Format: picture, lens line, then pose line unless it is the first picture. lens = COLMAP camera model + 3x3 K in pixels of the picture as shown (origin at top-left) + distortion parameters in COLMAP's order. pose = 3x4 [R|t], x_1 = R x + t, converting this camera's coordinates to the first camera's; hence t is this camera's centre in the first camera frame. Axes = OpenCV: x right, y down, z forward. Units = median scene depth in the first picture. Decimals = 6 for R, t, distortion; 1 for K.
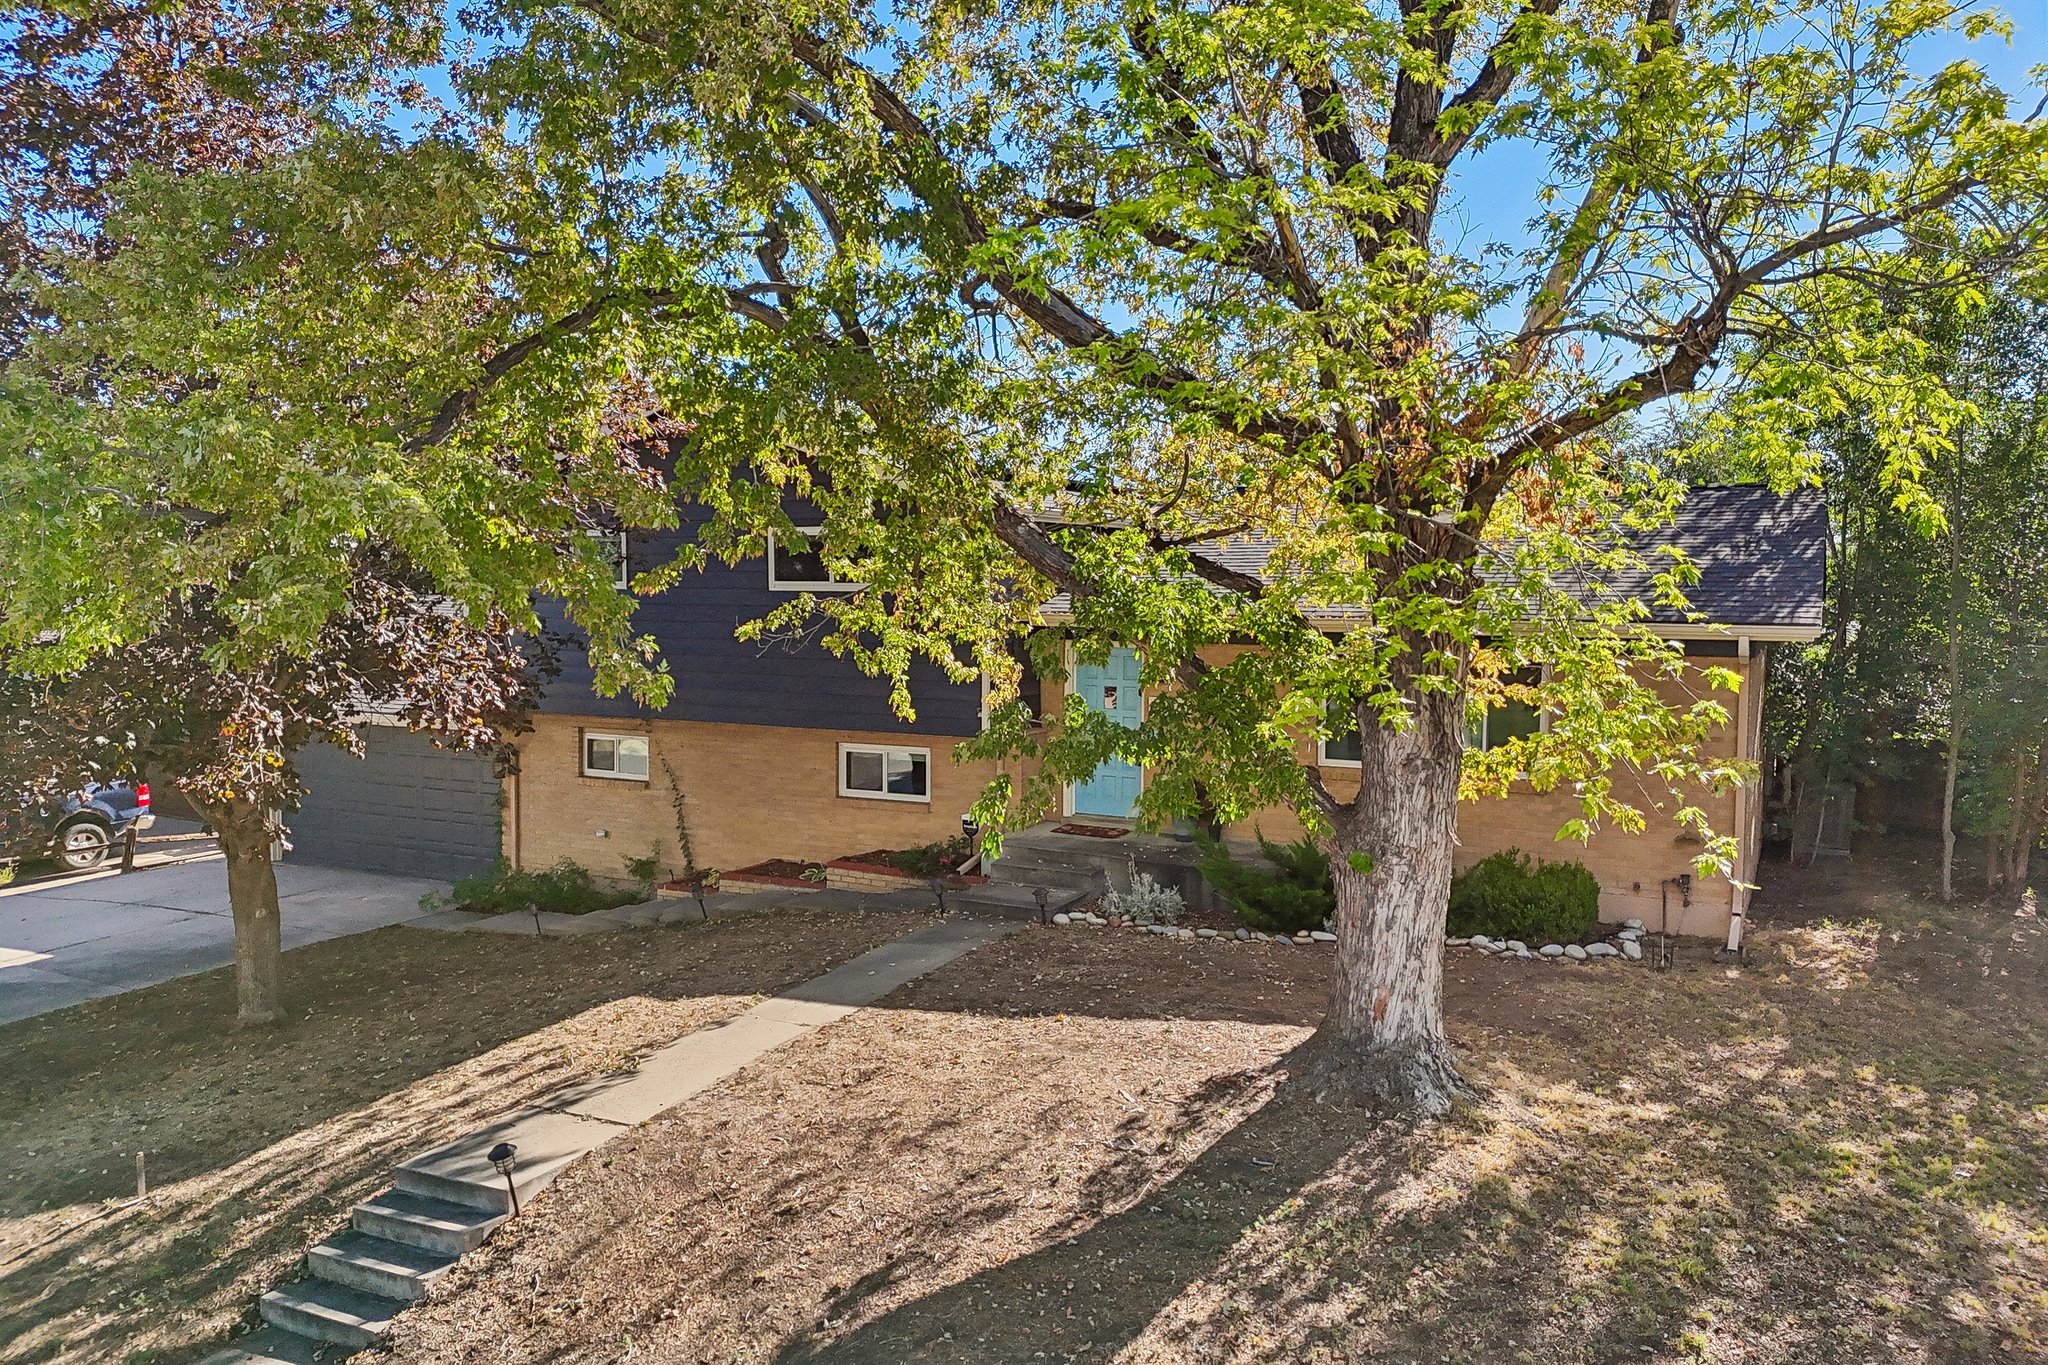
lens RADIAL K [[1419.2, 0, 1024.0], [0, 1419.2, 682.5], [0, 0, 1]] dist [0.003193, 0.003962]
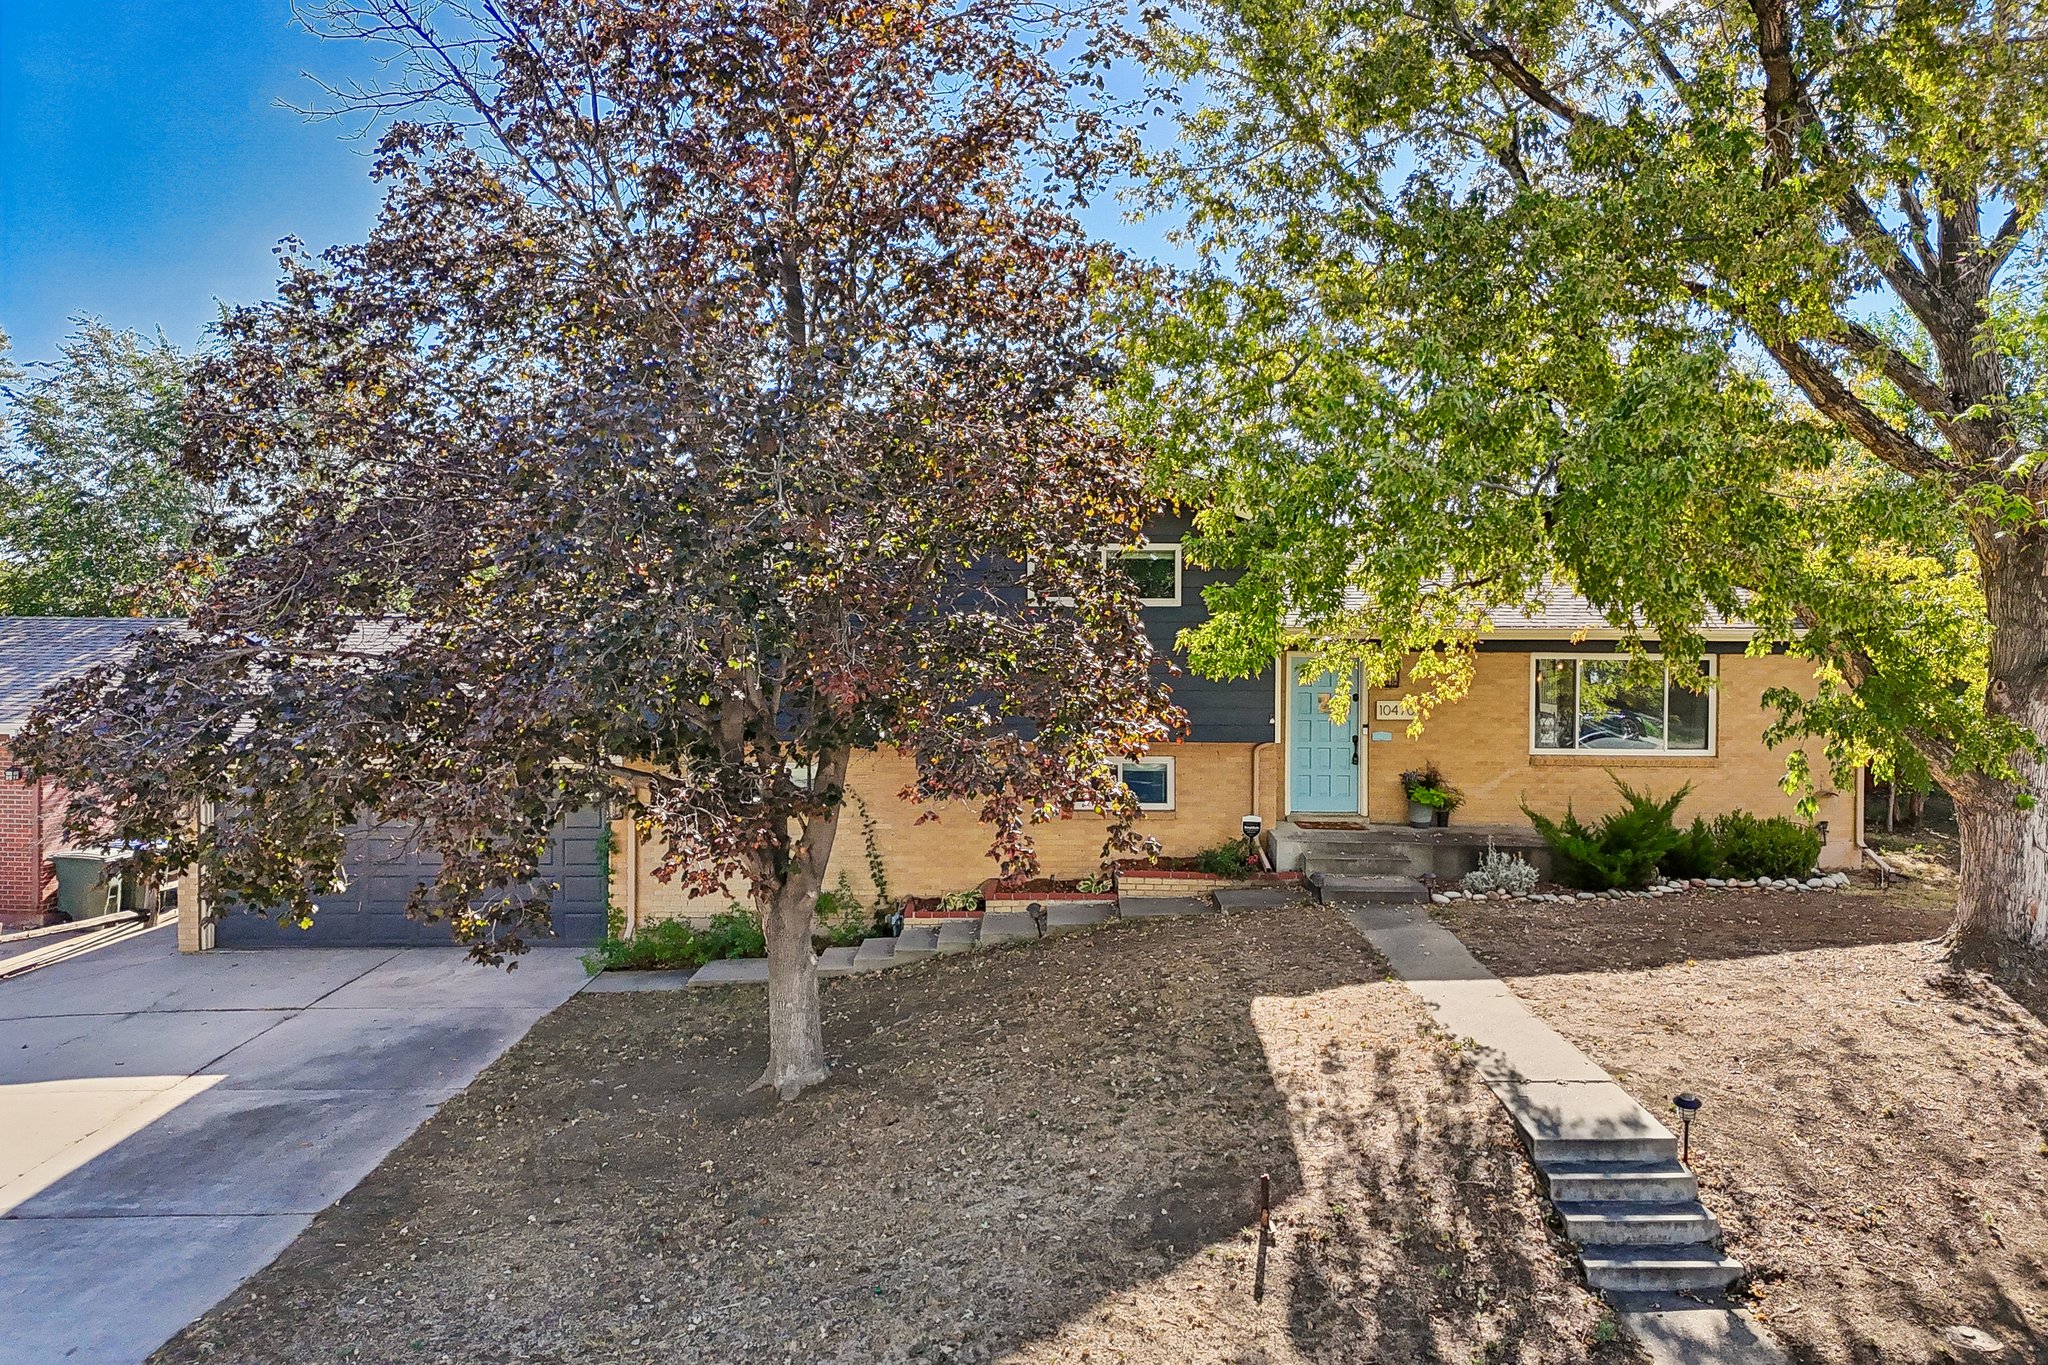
lens RADIAL K [[1419.2, 0, 1024.0], [0, 1419.2, 682.5], [0, 0, 1]] dist [0.003193, 0.003962]
pose [[0.908144, -0.020382, 0.418162, -1.107842], [0.028896, 0.999484, -0.014038, 0.005087], [-0.417660, 0.024831, 0.908264, 0.177459]]
